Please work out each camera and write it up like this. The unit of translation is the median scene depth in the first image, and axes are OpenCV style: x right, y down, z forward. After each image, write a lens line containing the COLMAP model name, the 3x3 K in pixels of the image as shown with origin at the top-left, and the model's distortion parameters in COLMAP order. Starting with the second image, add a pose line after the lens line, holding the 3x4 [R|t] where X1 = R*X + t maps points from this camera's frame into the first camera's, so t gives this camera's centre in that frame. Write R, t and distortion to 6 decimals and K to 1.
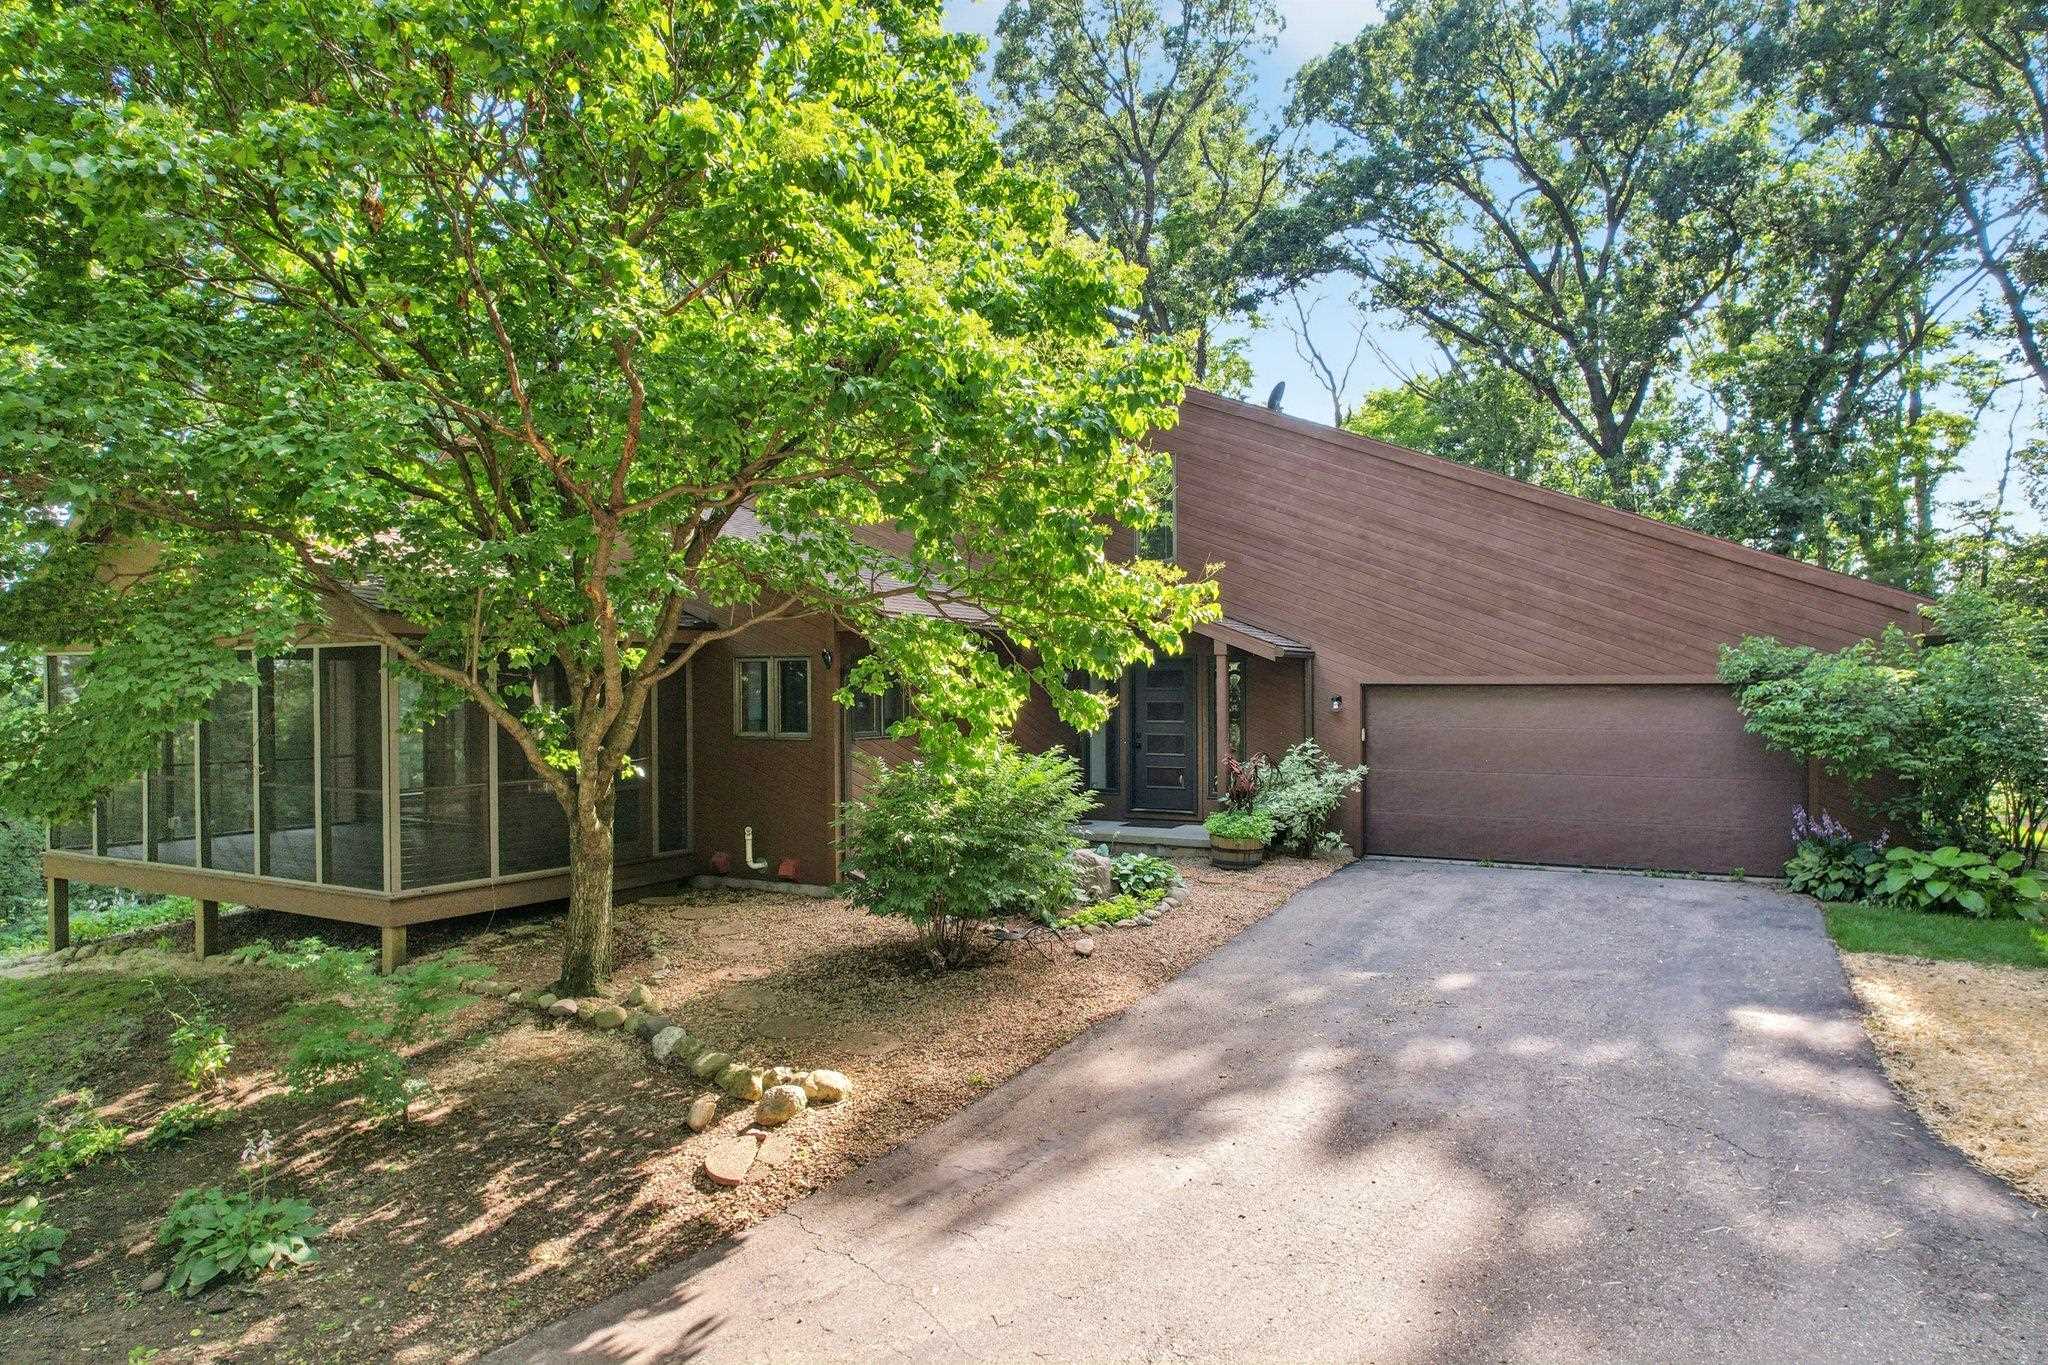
lens RADIAL K [[1377.5, 0, 1047.4], [0, 1377.5, 693.5], [0, 0, 1]] dist [-0.057225, 0.056501]
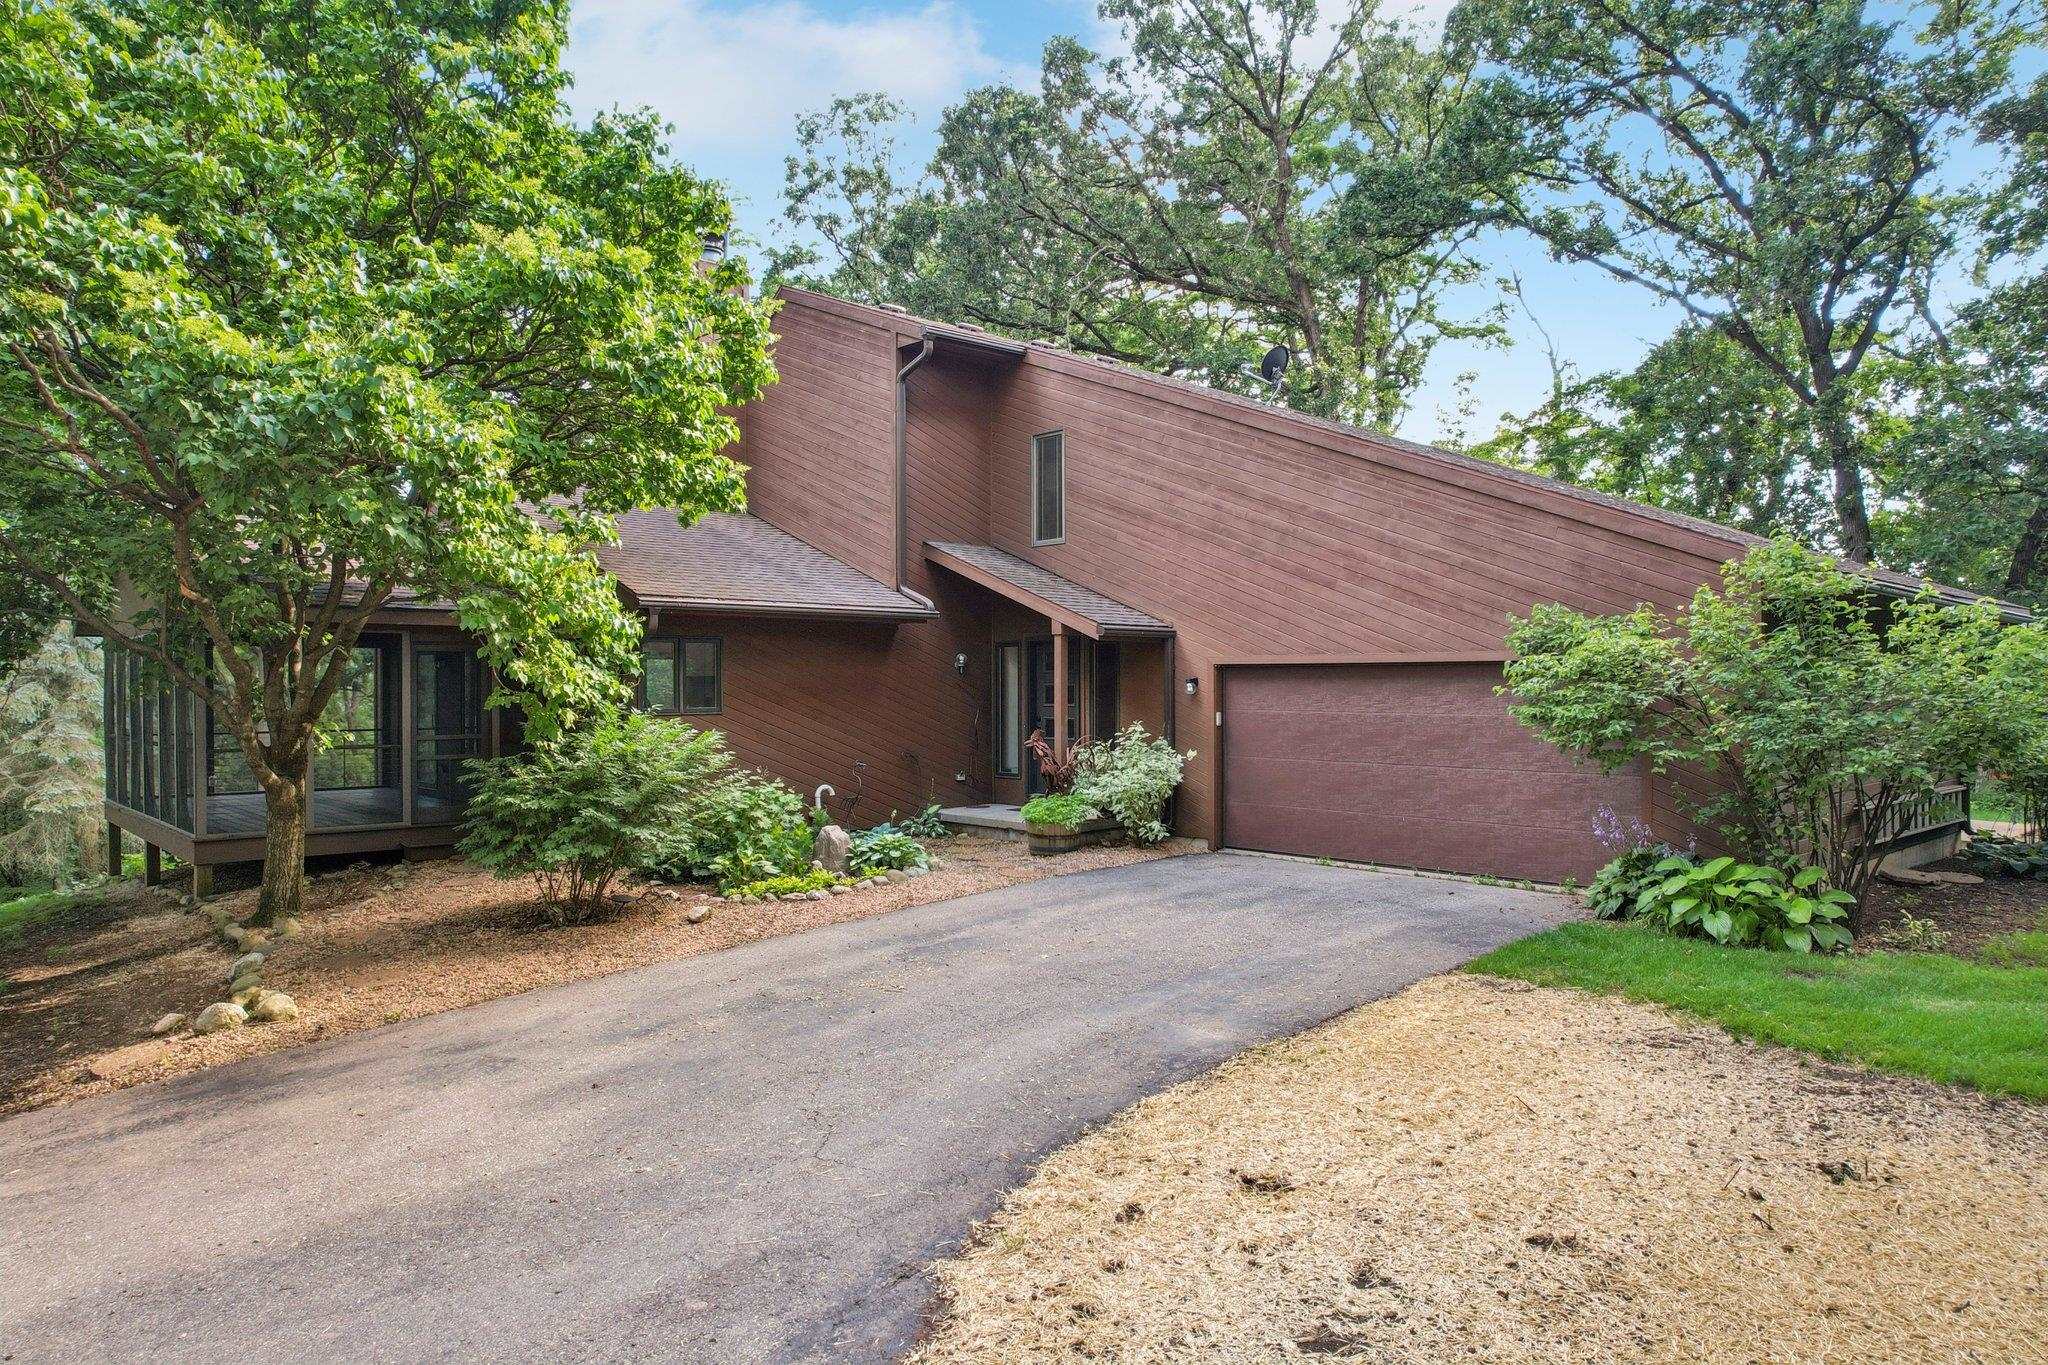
lens RADIAL K [[1377.5, 0, 1047.4], [0, 1377.5, 693.5], [0, 0, 1]] dist [-0.057225, 0.056501]
pose [[0.945850, 0.004863, -0.324569, 0.444443], [-0.005269, 0.999986, -0.000370, 0.014349], [0.324562, 0.002060, 0.945862, 0.082945]]
